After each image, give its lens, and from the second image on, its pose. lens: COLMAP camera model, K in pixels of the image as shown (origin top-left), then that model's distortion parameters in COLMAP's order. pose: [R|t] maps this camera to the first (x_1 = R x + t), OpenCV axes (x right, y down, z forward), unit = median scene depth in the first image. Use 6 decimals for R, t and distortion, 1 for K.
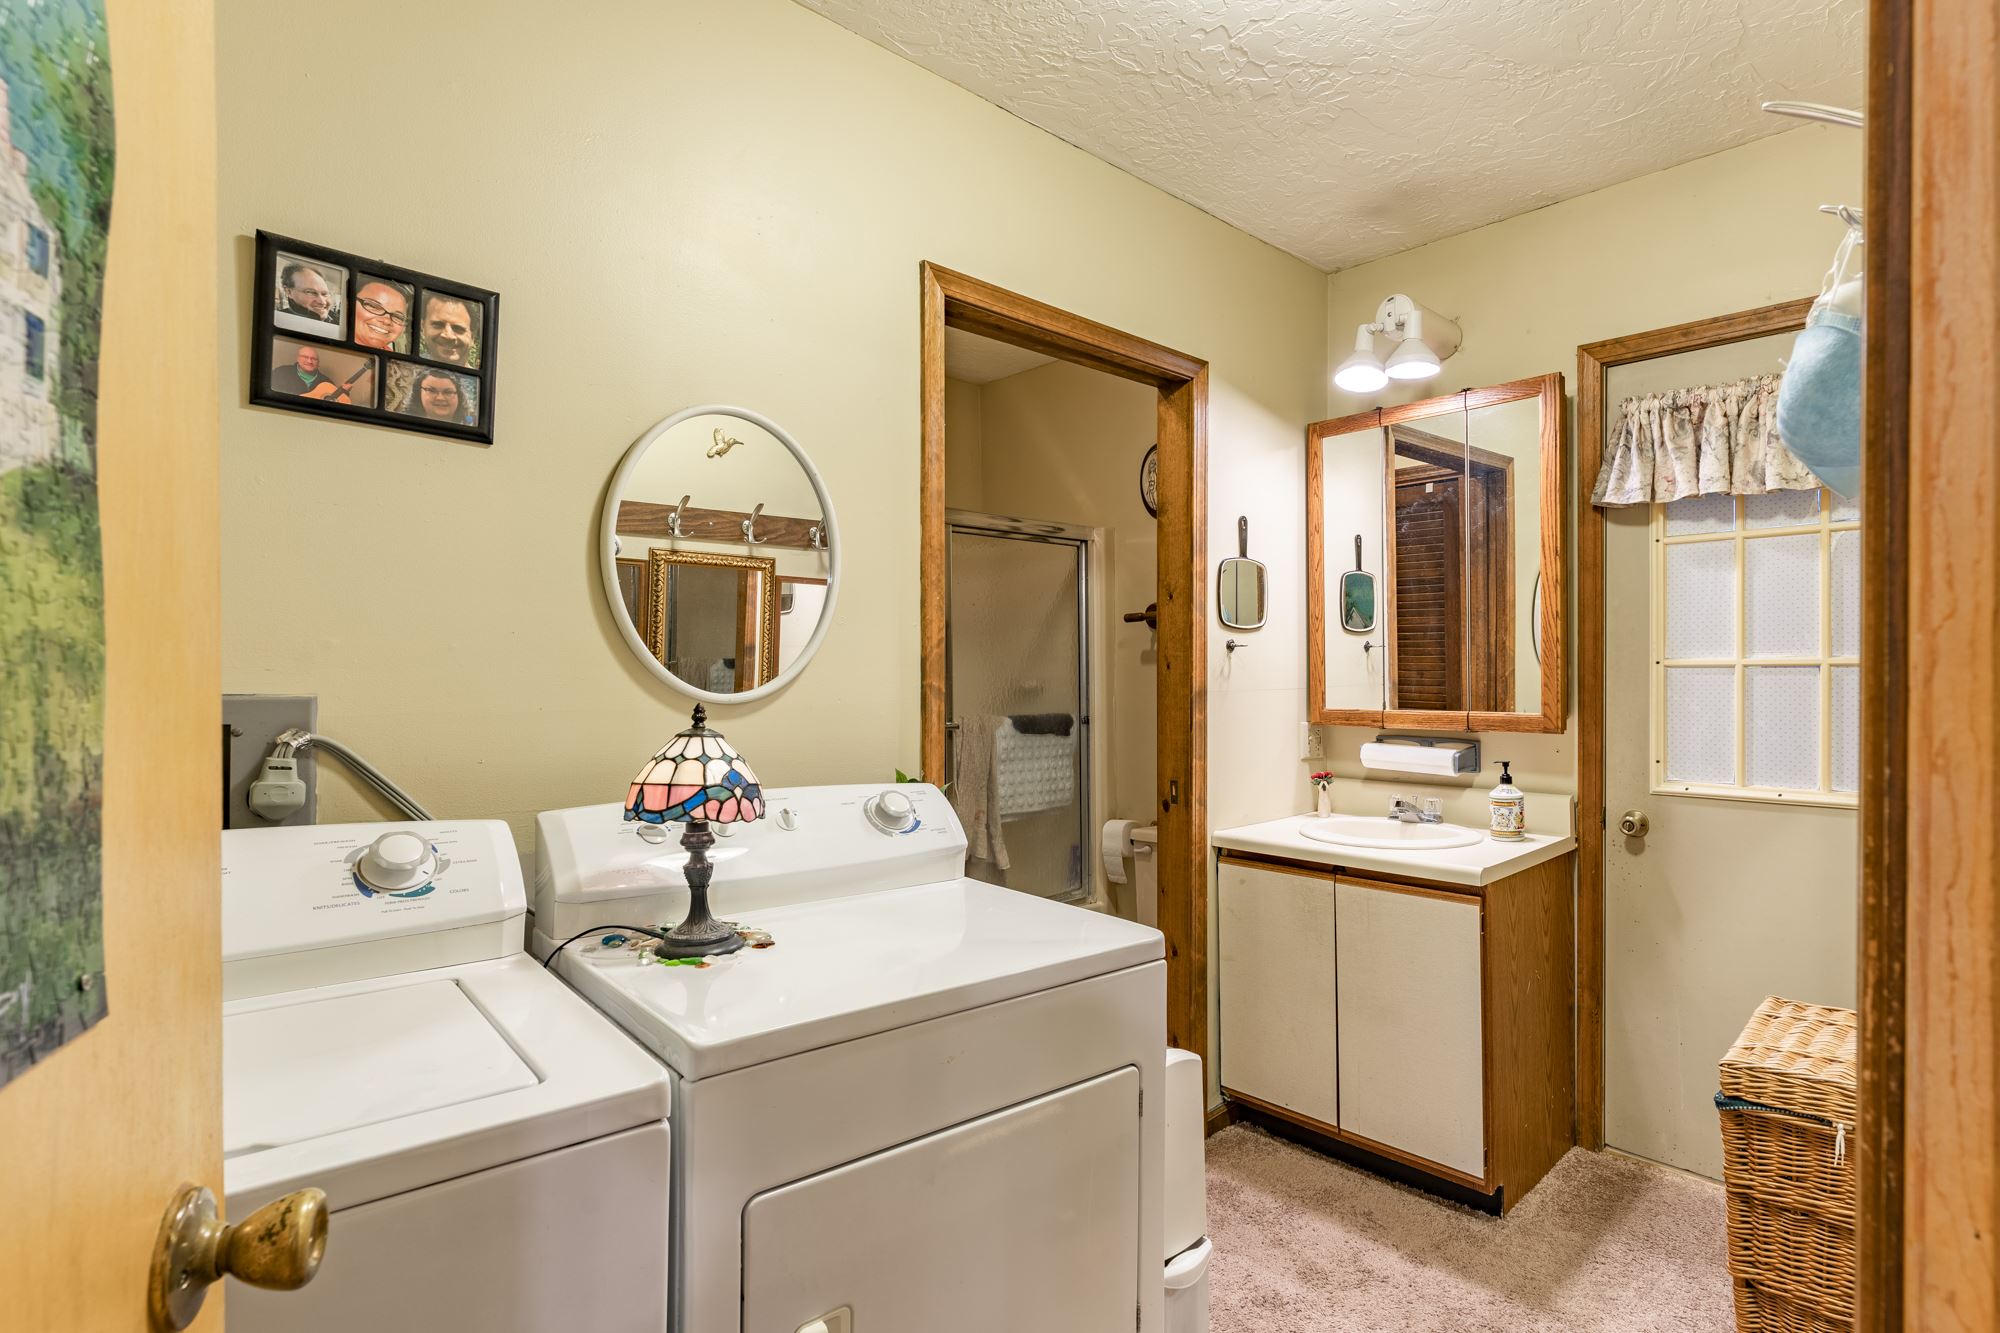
lens RADIAL K [[976.0, 0, 1000.0], [0, 976.0, 666.5], [0, 0, 1]] dist [0.000591, -0.000121]
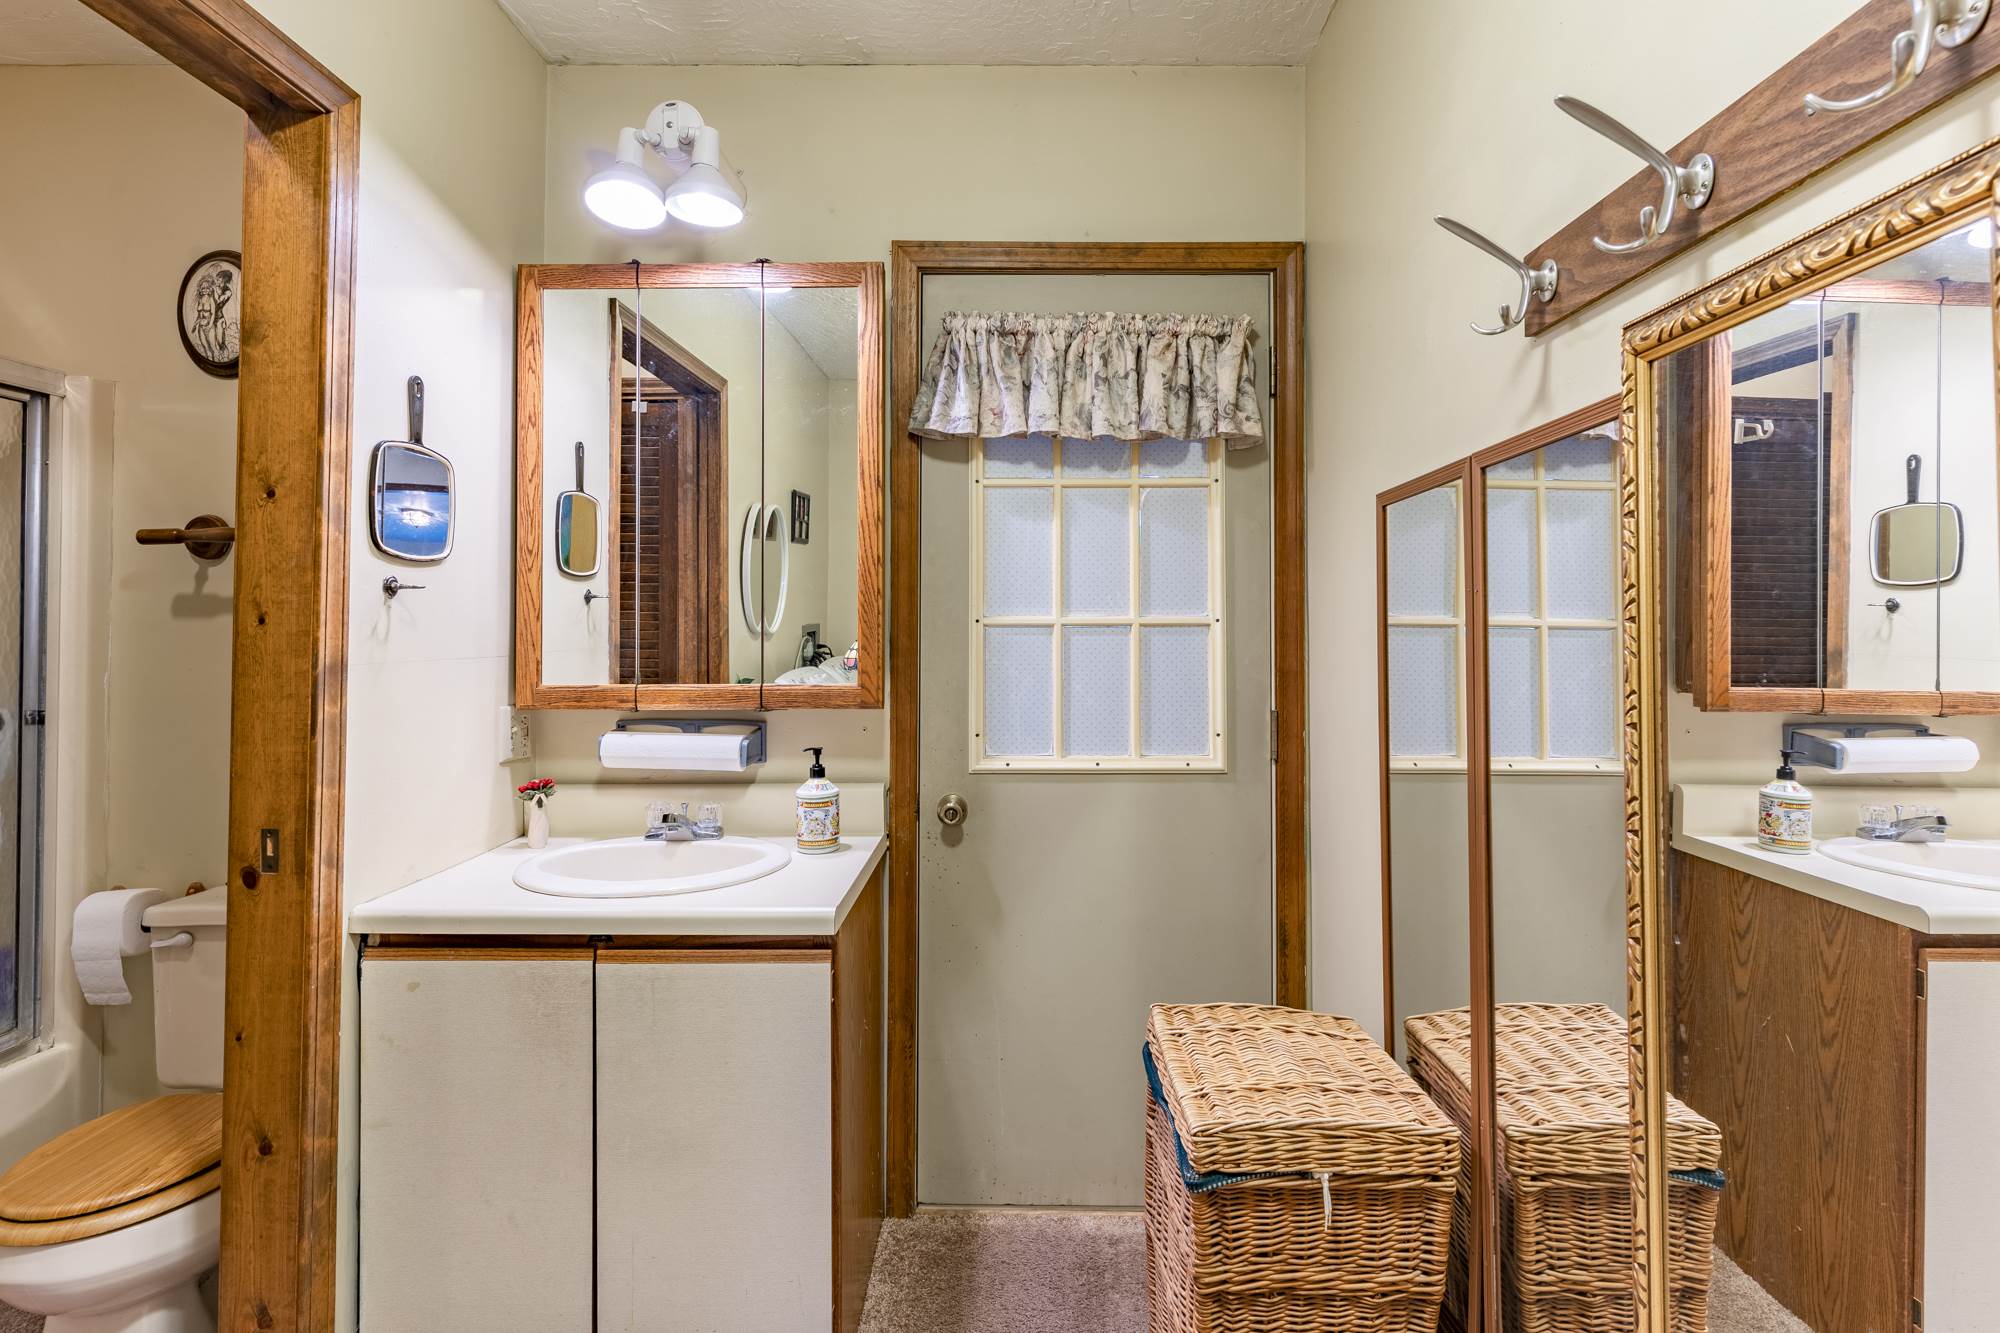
lens RADIAL K [[966.8, 0, 1005.3], [0, 966.8, 608.5], [0, 0, 1]] dist [0.002153, 0.000081]
pose [[0.636641, 0.021217, 0.770868, 0.021290], [-0.006404, 0.999732, -0.022228, 0.003138], [-0.771134, 0.009215, 0.636607, 0.363150]]
